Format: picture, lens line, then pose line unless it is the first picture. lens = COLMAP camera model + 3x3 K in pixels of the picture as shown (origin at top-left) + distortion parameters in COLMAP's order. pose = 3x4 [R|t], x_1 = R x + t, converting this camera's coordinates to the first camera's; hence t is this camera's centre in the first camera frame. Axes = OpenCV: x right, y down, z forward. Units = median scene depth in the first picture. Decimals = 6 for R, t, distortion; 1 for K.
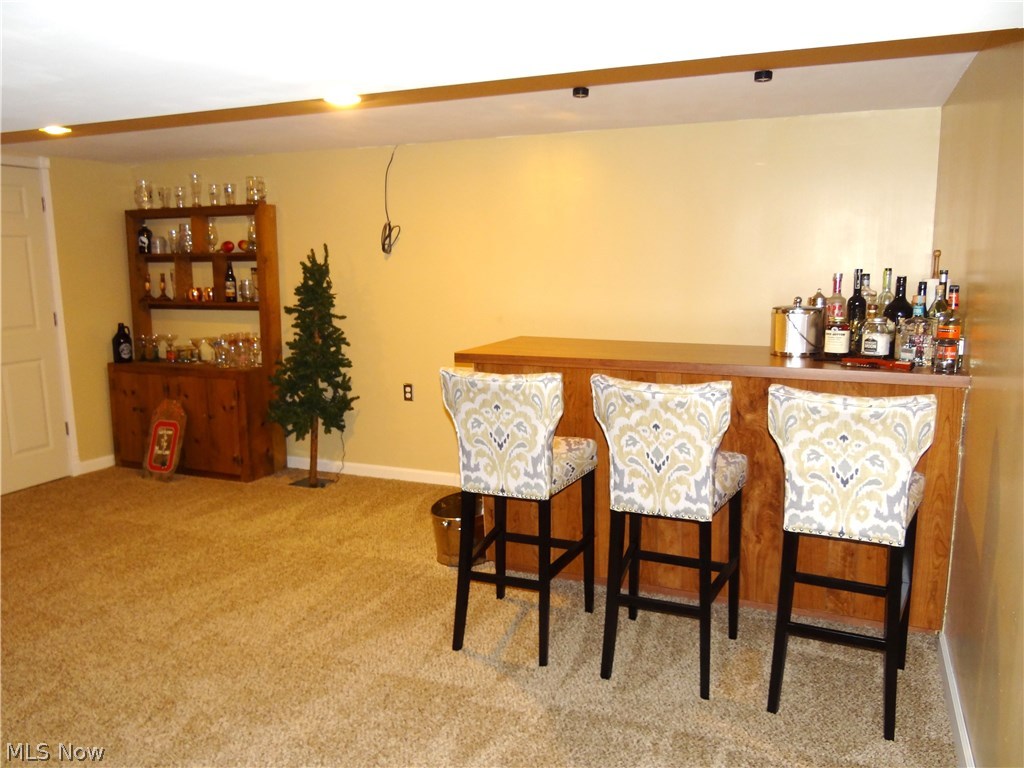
lens RADIAL K [[811.0, 0, 509.4], [0, 811.0, 384.6], [0, 0, 1]] dist [-0.010032, 0.014756]
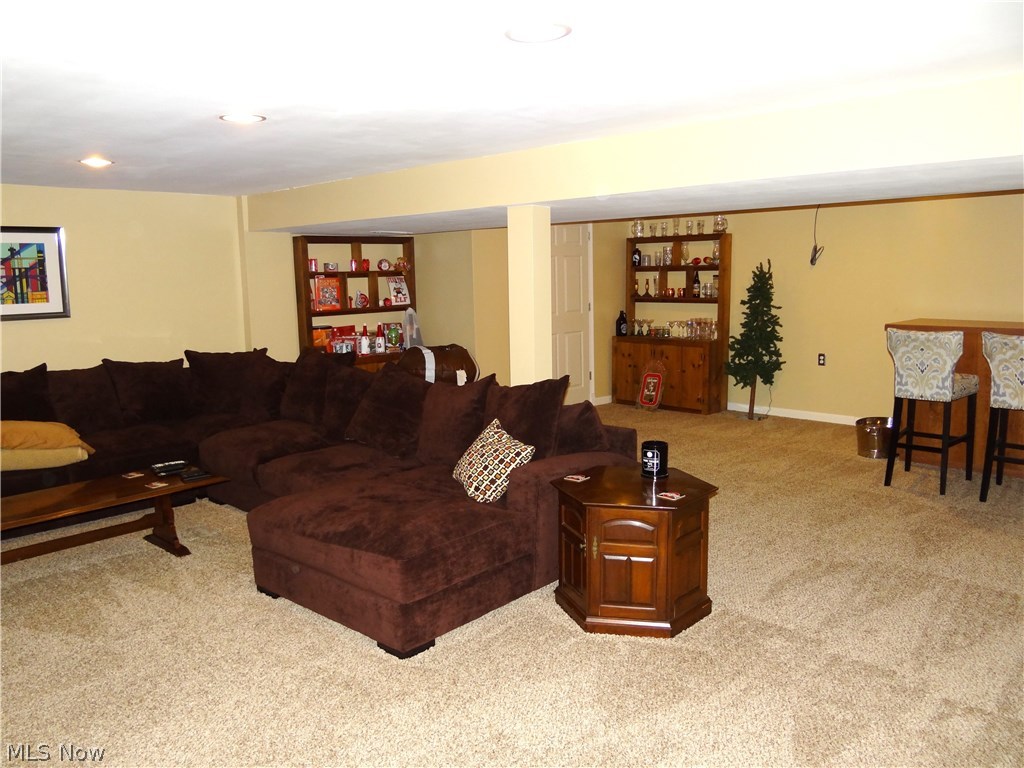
lens RADIAL K [[811.0, 0, 512.8], [0, 811.0, 380.1], [0, 0, 1]] dist [-0.010032, 0.014756]
pose [[0.931084, 0.043019, -0.362259, -0.113024], [-0.048034, 0.998834, -0.004844, 0.080283], [0.361628, 0.021911, 0.932065, -0.562657]]
